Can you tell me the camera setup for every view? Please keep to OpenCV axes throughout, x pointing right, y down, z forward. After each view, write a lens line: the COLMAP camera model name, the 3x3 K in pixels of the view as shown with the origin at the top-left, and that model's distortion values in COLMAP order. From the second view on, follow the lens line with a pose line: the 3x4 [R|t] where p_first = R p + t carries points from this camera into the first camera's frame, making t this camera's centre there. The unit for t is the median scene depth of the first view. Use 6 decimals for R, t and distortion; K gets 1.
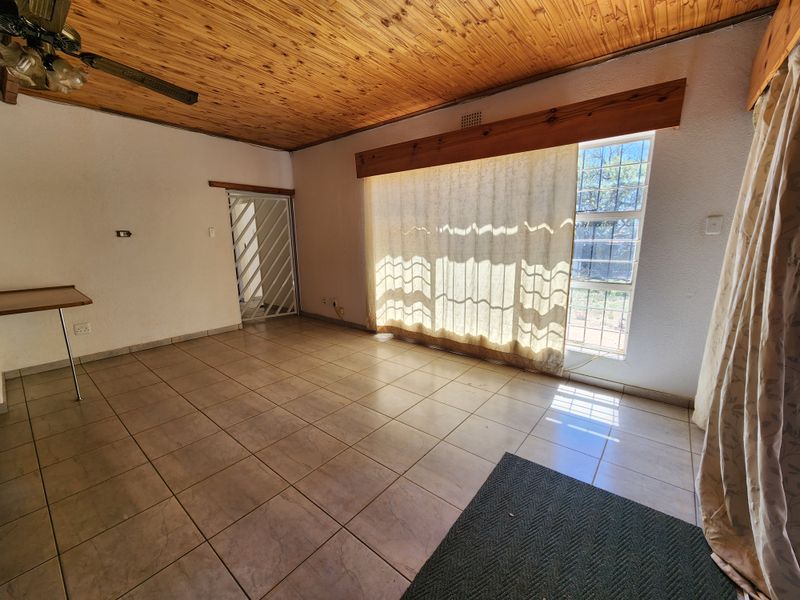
lens RADIAL K [[328.0, 0, 406.3], [0, 328.0, 300.8], [0, 0, 1]] dist [0.001352, 0.000366]
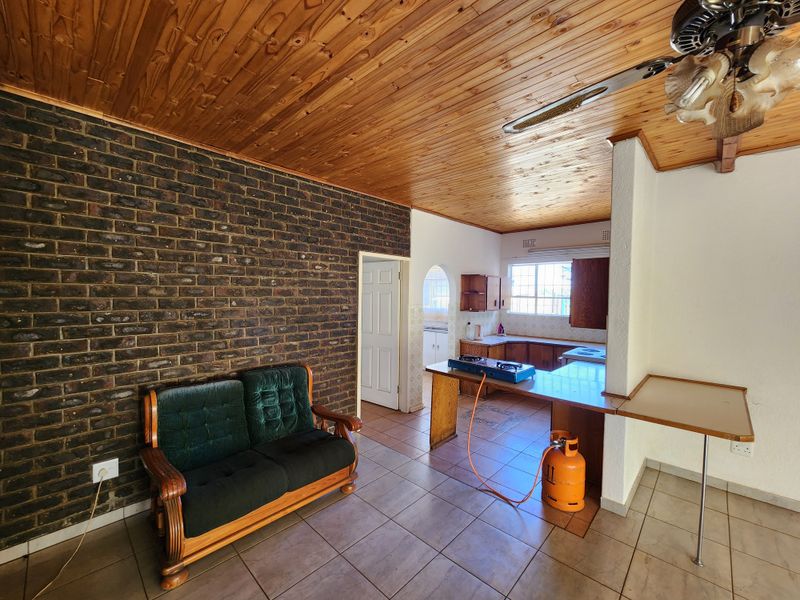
lens RADIAL K [[328.0, 0, 405.9], [0, 328.0, 305.9], [0, 0, 1]] dist [0.001352, 0.000366]
pose [[-0.072267, 0.047829, -0.996238, -0.293966], [-0.200597, 0.977742, 0.061492, -0.156433], [0.977005, 0.204287, -0.061064, 0.339889]]
